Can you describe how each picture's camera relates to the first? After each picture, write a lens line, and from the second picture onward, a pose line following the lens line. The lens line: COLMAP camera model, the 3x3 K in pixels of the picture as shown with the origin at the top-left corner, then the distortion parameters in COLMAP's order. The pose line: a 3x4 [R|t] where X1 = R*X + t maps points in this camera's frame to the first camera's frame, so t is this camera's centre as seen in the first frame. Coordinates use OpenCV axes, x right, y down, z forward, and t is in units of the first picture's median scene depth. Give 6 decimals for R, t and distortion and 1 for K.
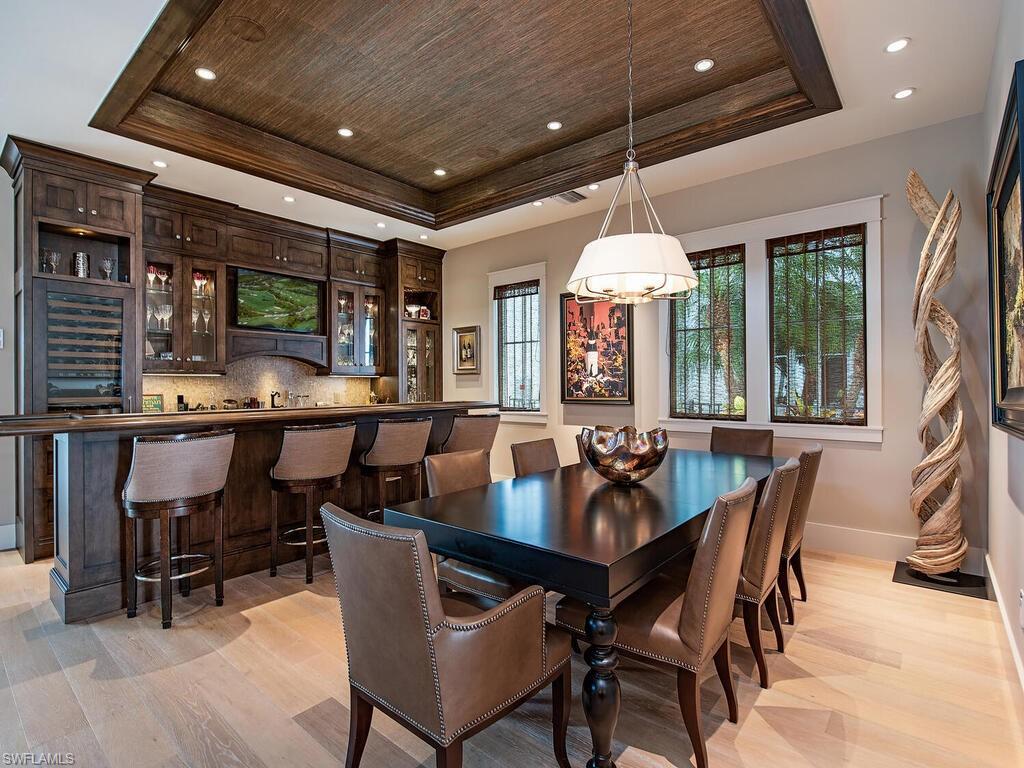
lens RADIAL K [[504.9, 0, 512.0], [0, 504.9, 384.0], [0, 0, 1]] dist [-0.000880, -0.000198]
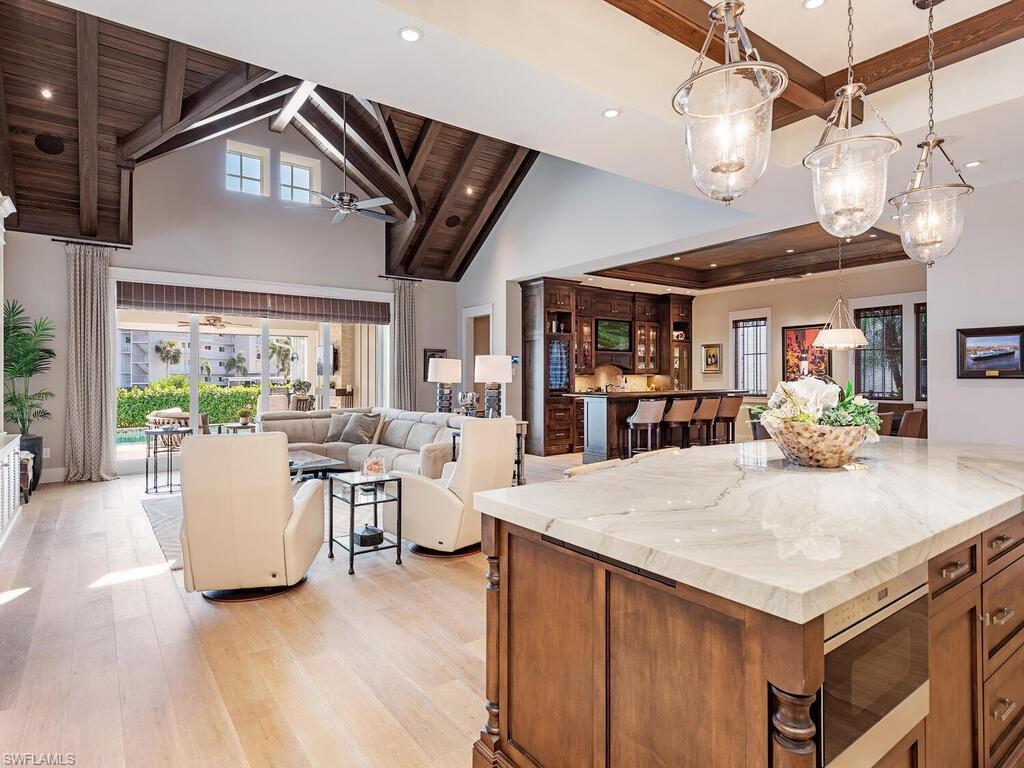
lens RADIAL K [[553.0, 0, 498.1], [0, 553.0, 380.3], [0, 0, 1]] dist [0.003239, 0.000501]
pose [[0.965490, 0.001492, -0.260436, -0.396195], [-0.000111, 0.999986, 0.005315, -0.009335], [0.260440, -0.005102, 0.965477, -1.215822]]
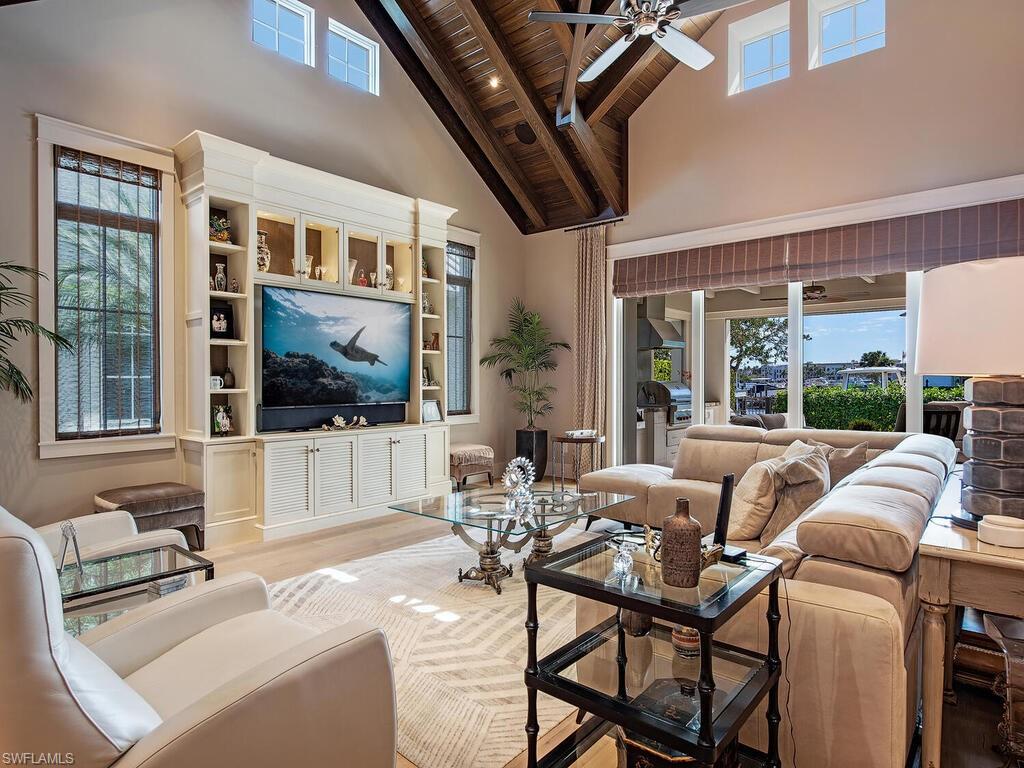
lens RADIAL K [[579.1, 0, 512.0], [0, 579.1, 384.0], [0, 0, 1]] dist [0.003203, 0.000162]
pose [[-0.012030, 0.011581, -0.999861, -0.419894], [0.000273, 0.999933, 0.011578, 0.007293], [0.999928, -0.000134, -0.012032, -0.101495]]
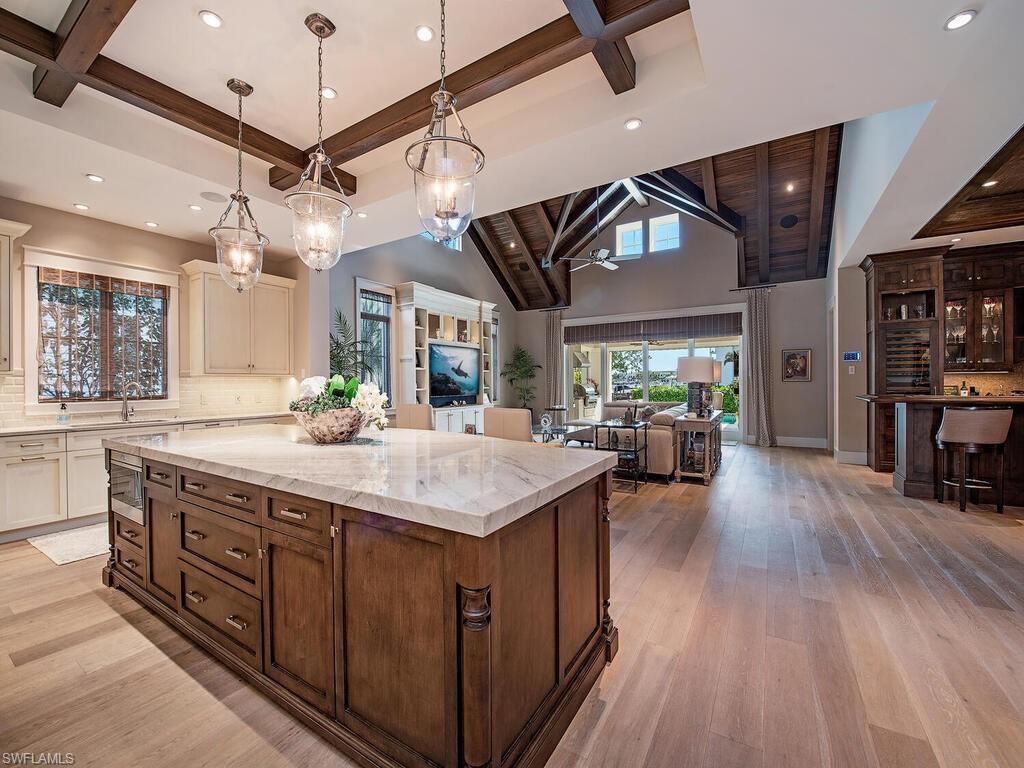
lens RADIAL K [[414.7, 0, 512.0], [0, 414.7, 384.0], [0, 0, 1]] dist [-0.017137, -0.000272]
pose [[0.141207, 0.006038, -0.989962, 0.312603], [0.006163, 0.999957, 0.006978, -0.001673], [0.989961, -0.007087, 0.141164, -0.479341]]
